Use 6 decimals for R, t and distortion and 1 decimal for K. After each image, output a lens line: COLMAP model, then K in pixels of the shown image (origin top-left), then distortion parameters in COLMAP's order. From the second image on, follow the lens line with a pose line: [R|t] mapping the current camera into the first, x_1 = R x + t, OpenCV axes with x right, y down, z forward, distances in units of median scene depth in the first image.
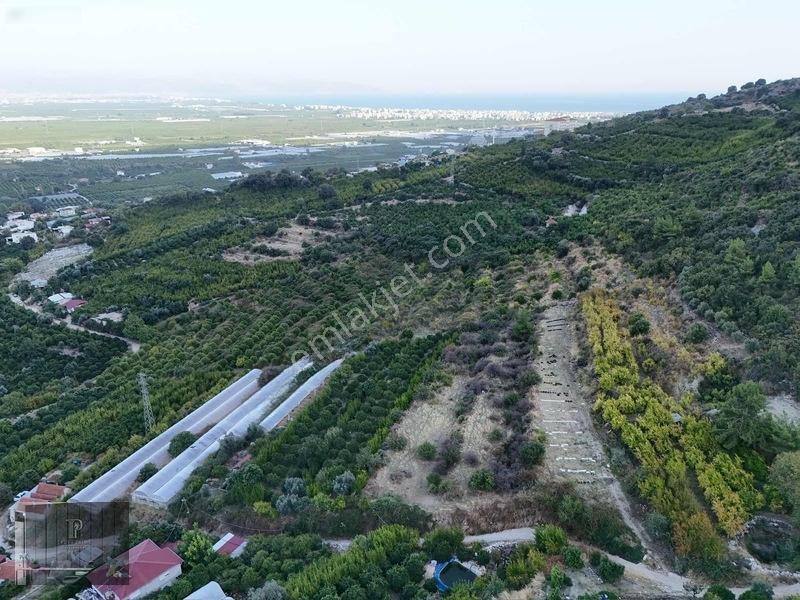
lens RADIAL K [[589.4, 0, 401.7], [0, 589.4, 303.9], [0, 0, 1]] dist [0.065458, -0.060803]
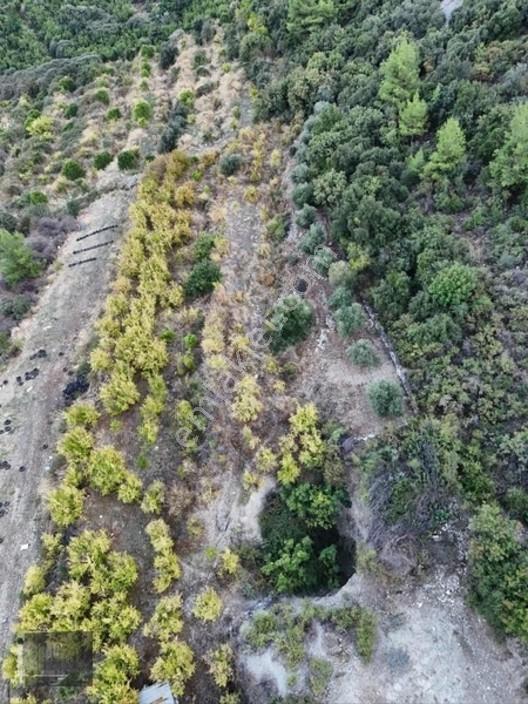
lens RADIAL K [[518.7, 0, 268.2], [0, 518.7, 353.7], [0, 0, 1]] dist [0.065458, -0.060803]
pose [[0.972734, -0.167719, 0.160181, 0.222165], [0.075814, 0.882679, 0.463820, -0.058580], [-0.219180, -0.439030, 0.871328, 0.352700]]
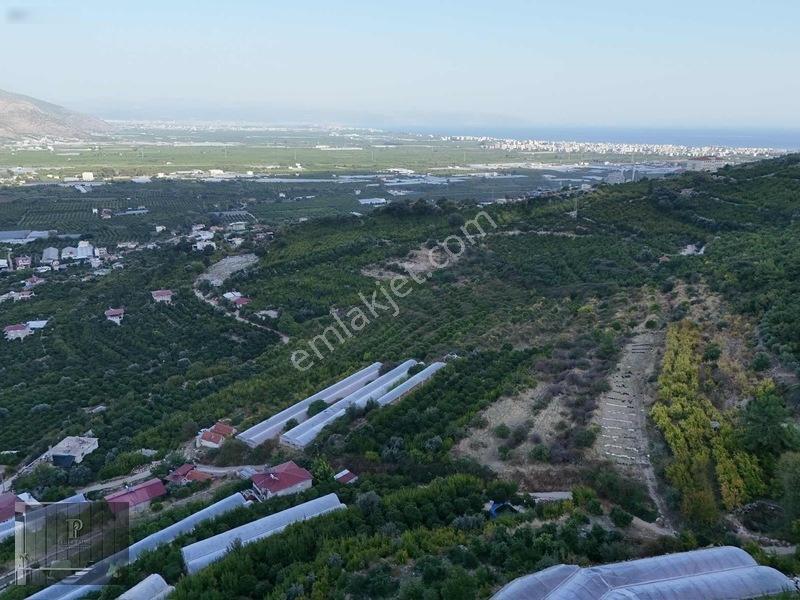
lens RADIAL K [[589.4, 0, 401.1], [0, 589.4, 304.4], [0, 0, 1]] dist [0.065458, -0.060803]
pose [[0.972182, 0.082314, -0.219285, 0.041765], [-0.092239, 0.995108, -0.035397, 0.023239], [0.215298, 0.054639, 0.975019, -0.132743]]
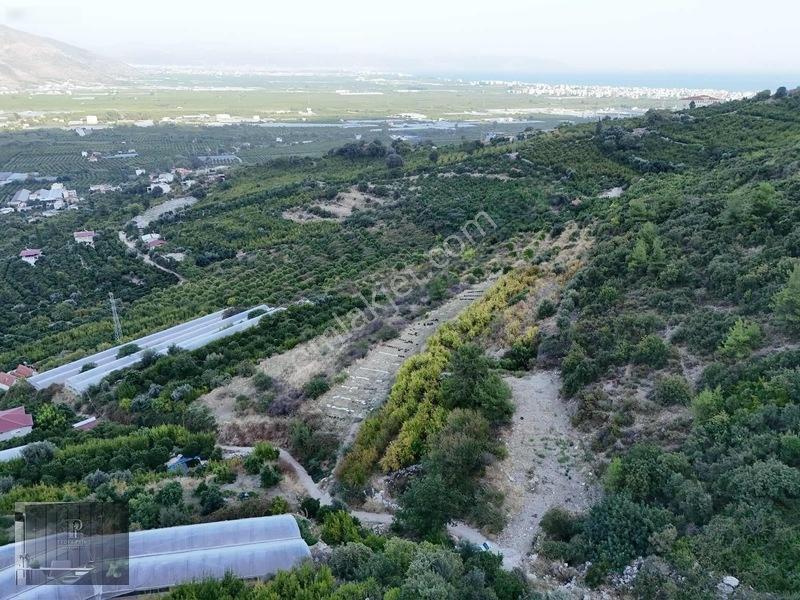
lens RADIAL K [[589.4, 0, 401.7], [0, 589.4, 304.8], [0, 0, 1]] dist [0.065458, -0.060803]
pose [[0.957793, 0.118579, -0.261862, 0.281493], [-0.108754, 0.992721, 0.051750, 0.008595], [0.266092, -0.021088, 0.963717, -0.009988]]
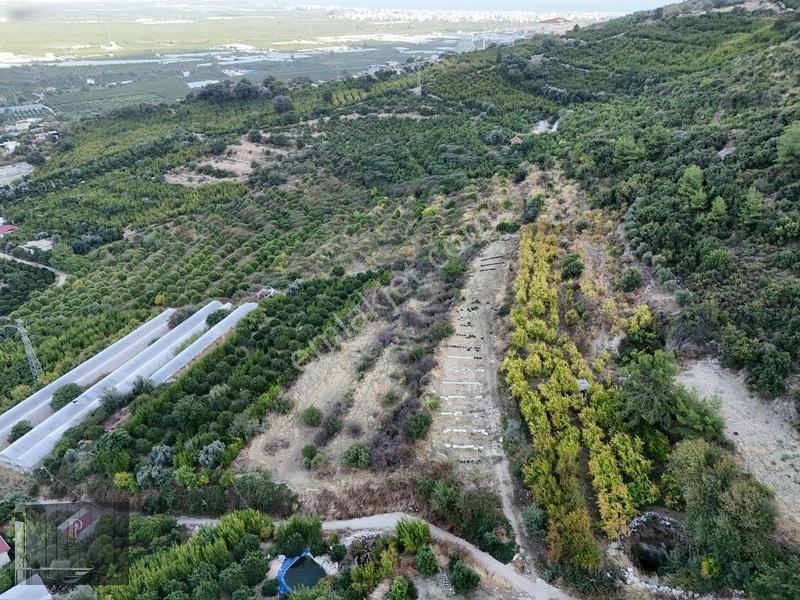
lens RADIAL K [[589.4, 0, 401.4], [0, 589.4, 300.5], [0, 0, 1]] dist [0.065458, -0.060803]
pose [[0.999999, 0.000423, -0.001156, 0.085974], [-0.000262, 0.990698, 0.136078, -0.021340], [0.001203, -0.136078, 0.990697, 0.069923]]
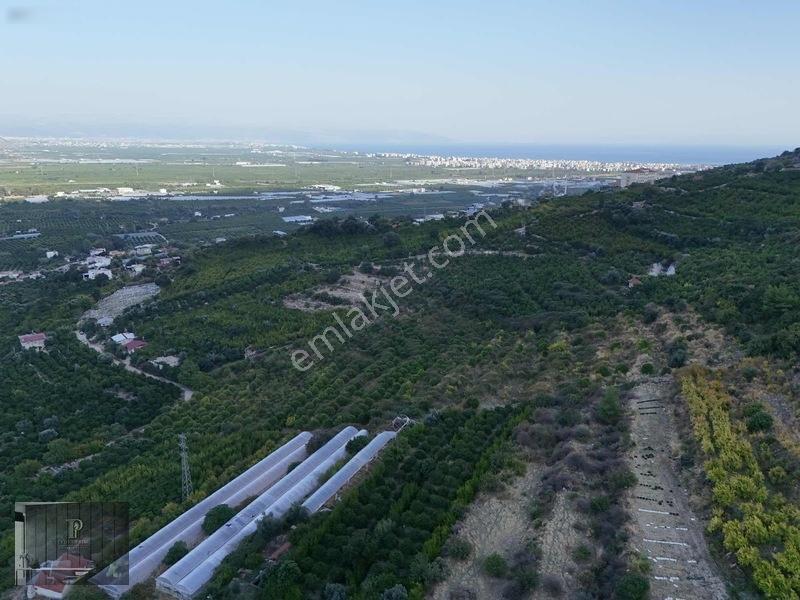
lens RADIAL K [[589.4, 0, 401.5], [0, 589.4, 304.0], [0, 0, 1]] dist [0.065458, -0.060803]
pose [[0.993616, 0.043274, -0.104190, -0.008334], [-0.050882, 0.996142, -0.071503, -0.022915], [0.100693, 0.076348, 0.991984, 0.066363]]
